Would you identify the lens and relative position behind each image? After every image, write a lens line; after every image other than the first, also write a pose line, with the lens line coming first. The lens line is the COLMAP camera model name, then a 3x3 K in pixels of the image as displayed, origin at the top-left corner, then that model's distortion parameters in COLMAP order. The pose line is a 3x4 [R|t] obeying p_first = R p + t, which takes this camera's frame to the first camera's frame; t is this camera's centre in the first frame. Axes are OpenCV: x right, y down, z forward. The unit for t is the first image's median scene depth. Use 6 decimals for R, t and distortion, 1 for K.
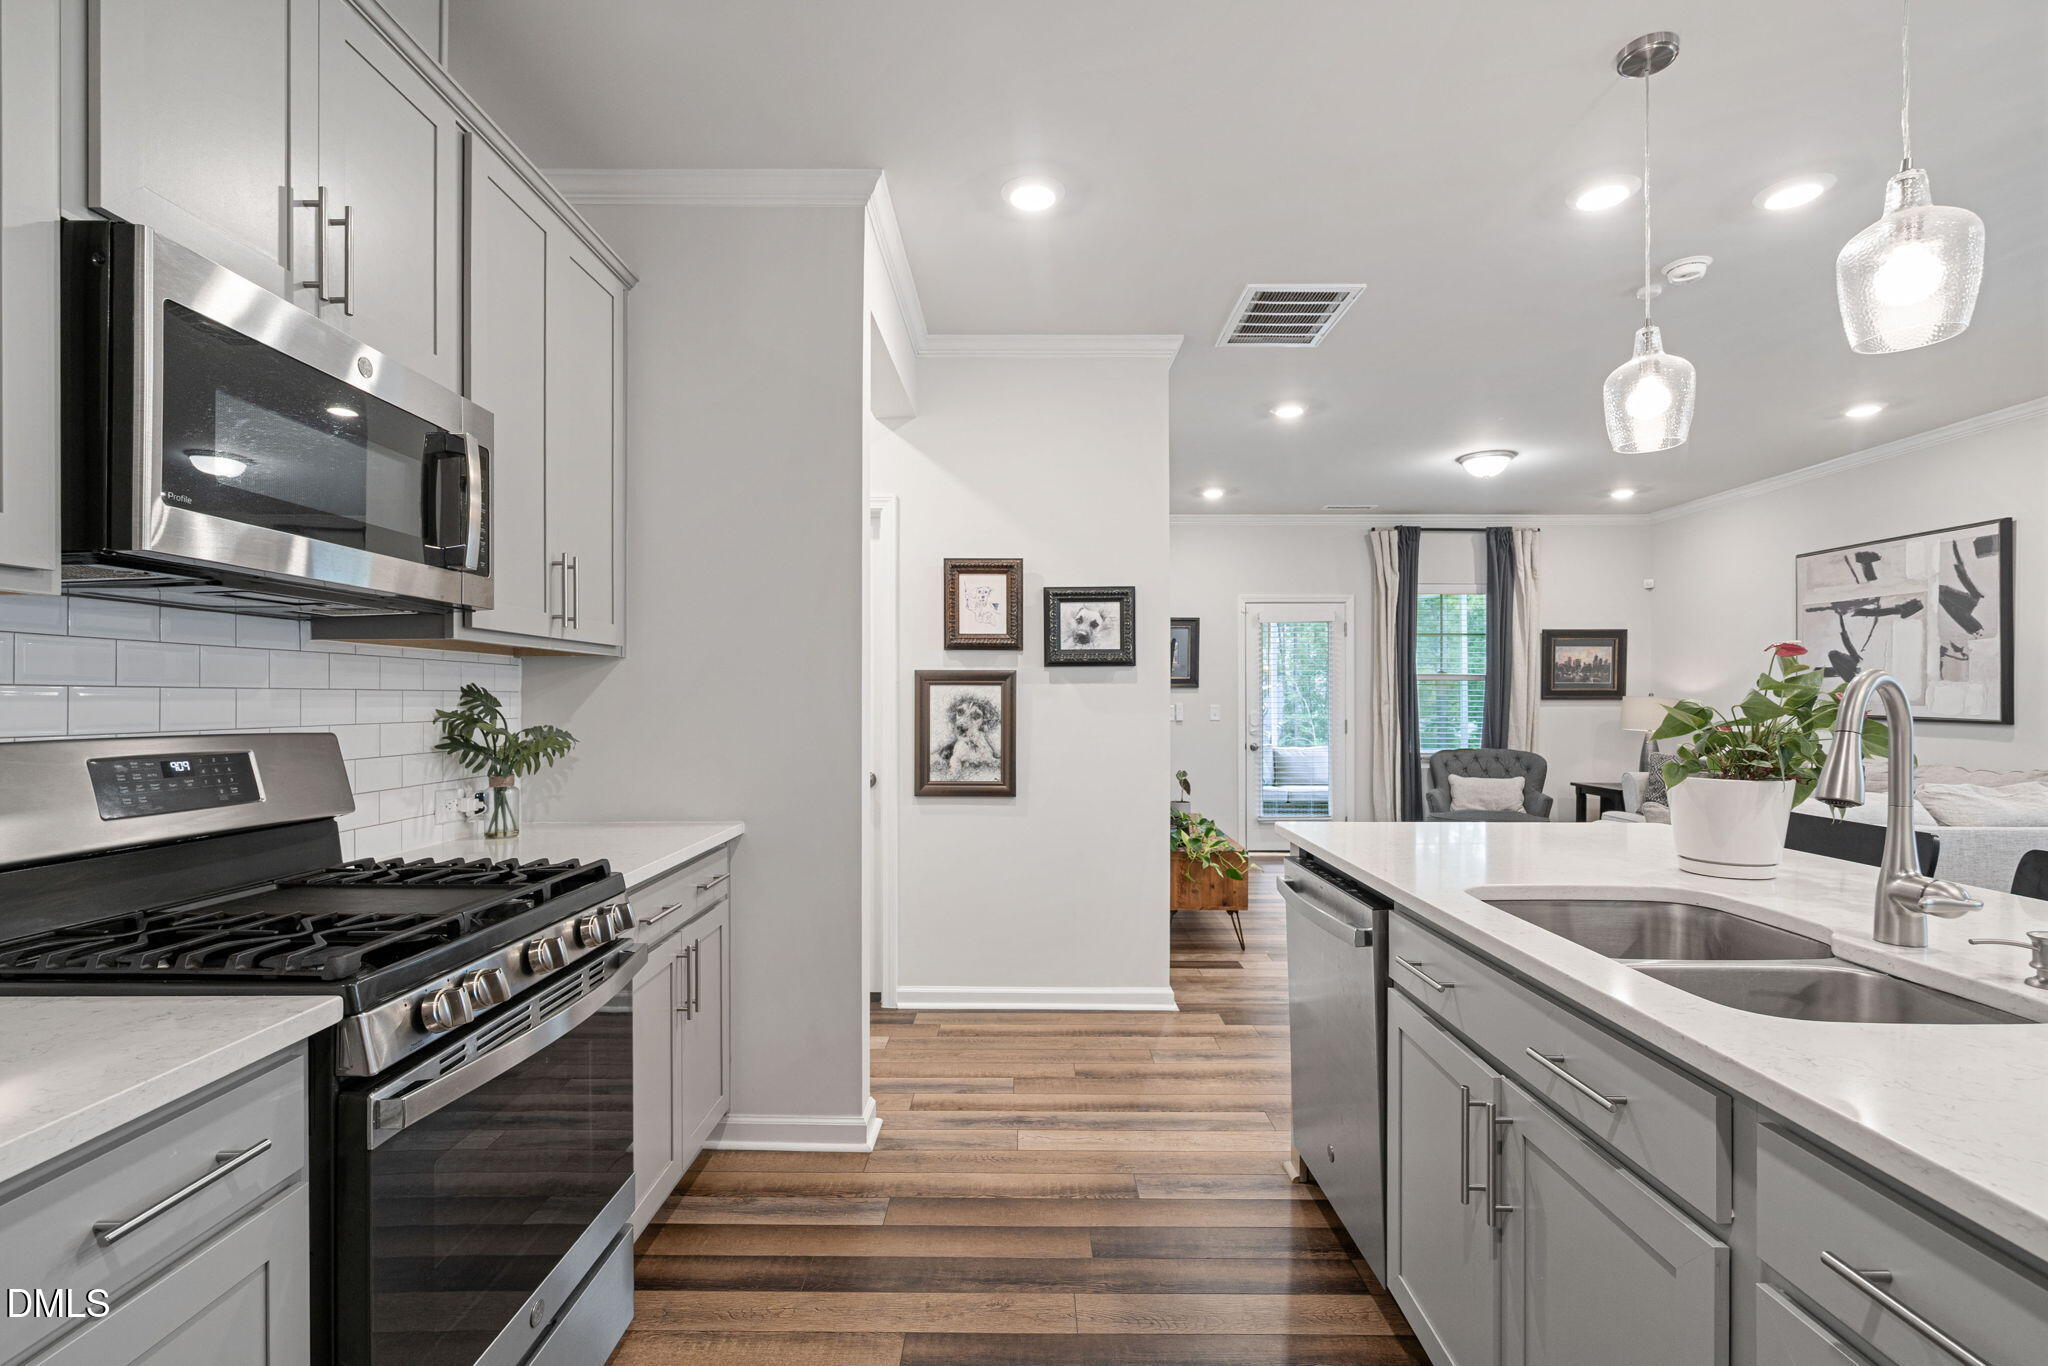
lens RADIAL K [[933.5, 0, 1017.3], [0, 933.5, 692.6], [0, 0, 1]] dist [-0.001791, 0.000887]
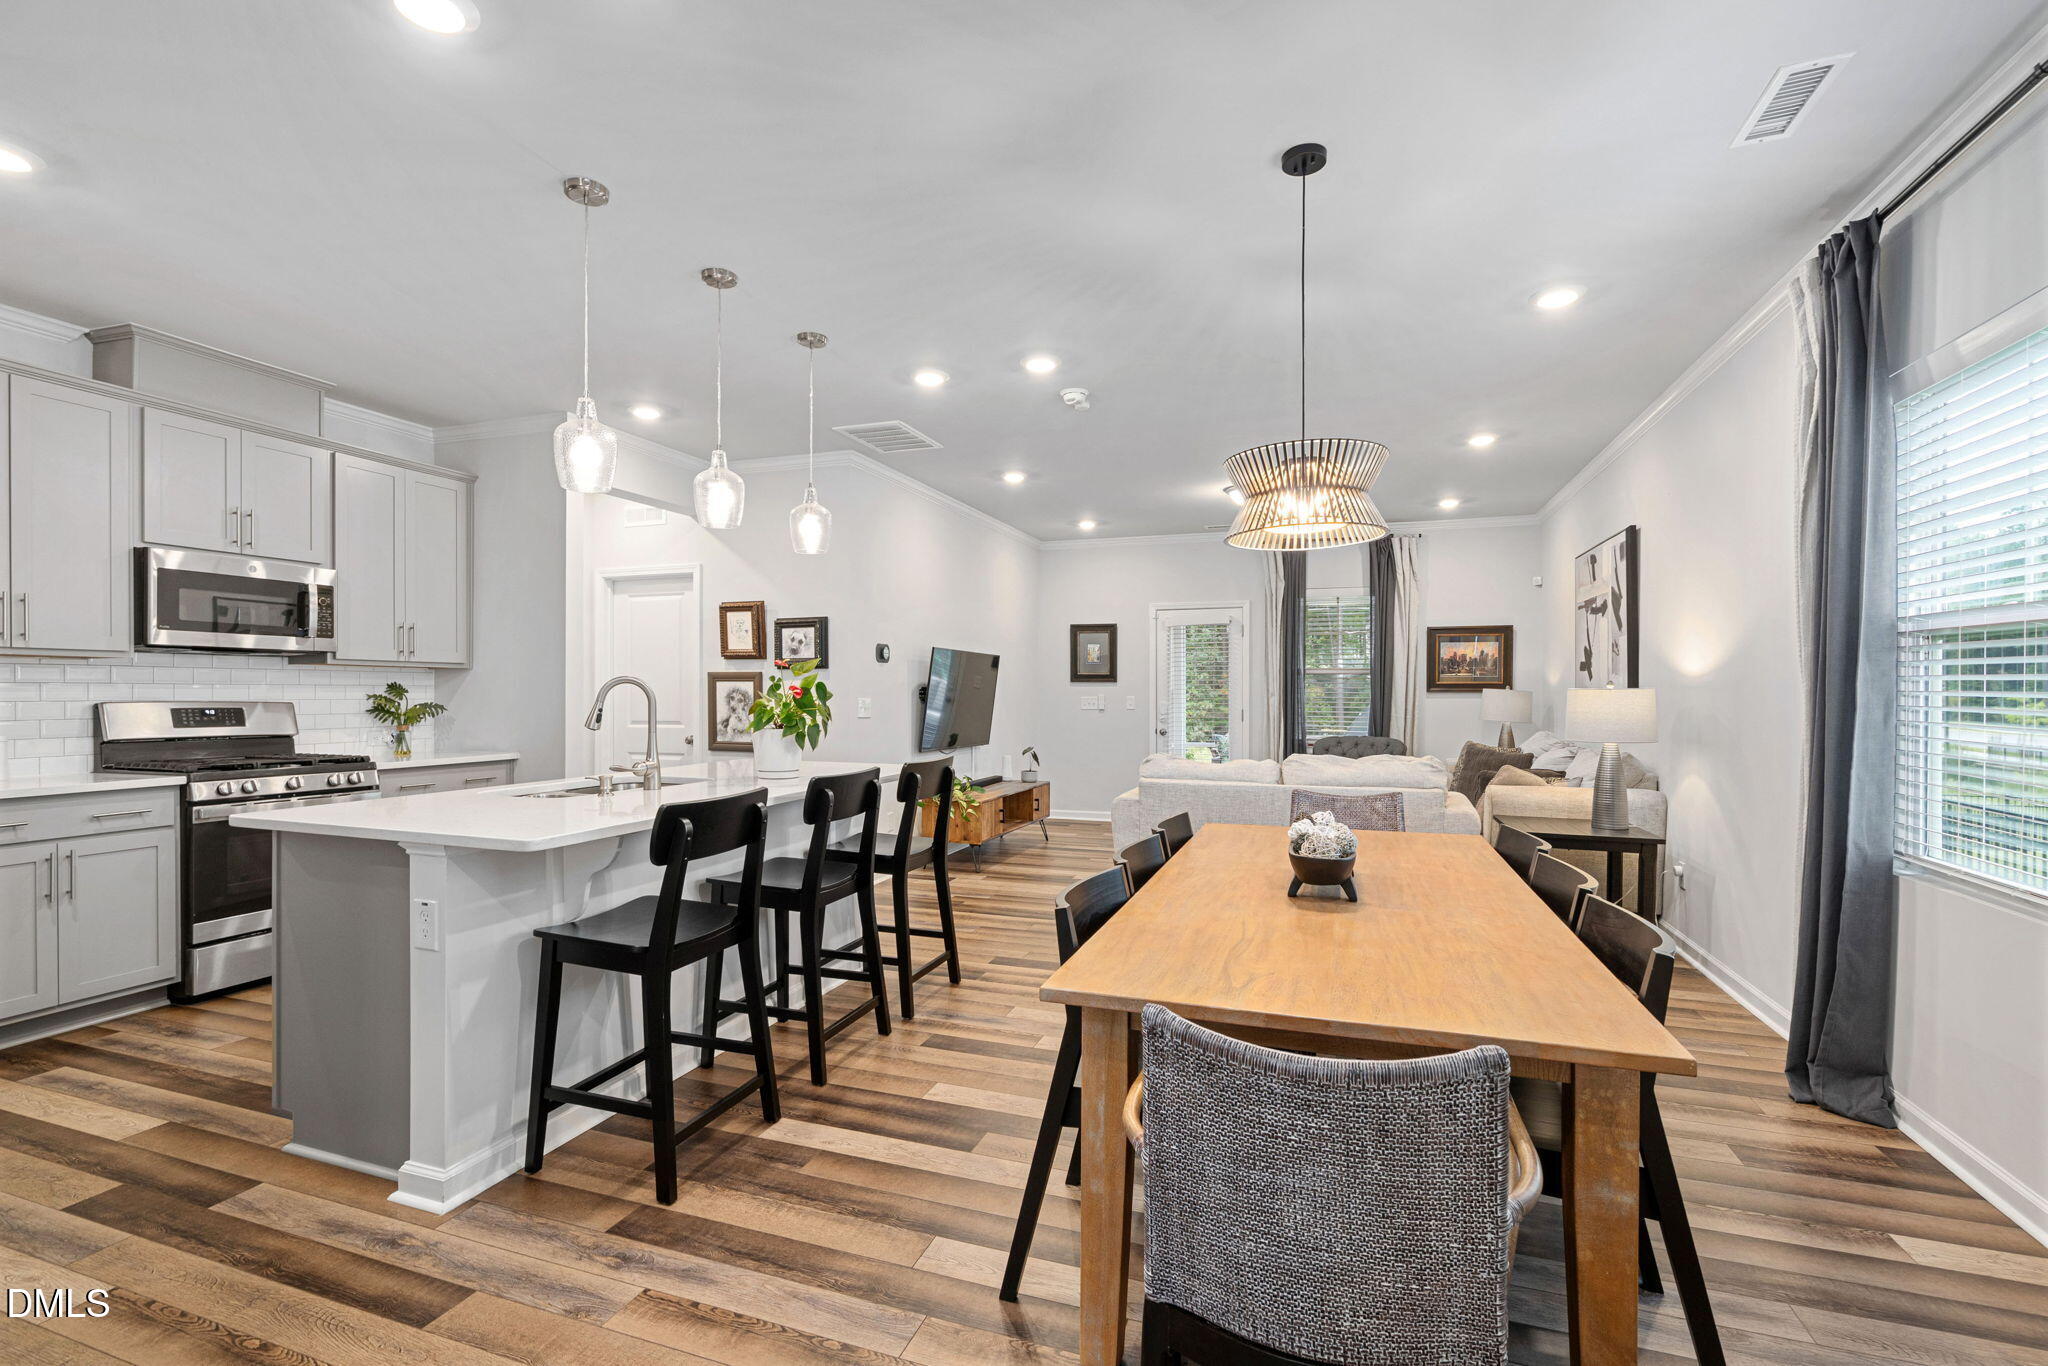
lens RADIAL K [[927.7, 0, 1015.9], [0, 927.7, 686.2], [0, 0, 1]] dist [0.000349, -0.000119]
pose [[0.941812, -0.001171, -0.336138, 0.933433], [0.001020, 0.999999, -0.000624, 0.001759], [0.336139, 0.000245, 0.941812, -0.329689]]
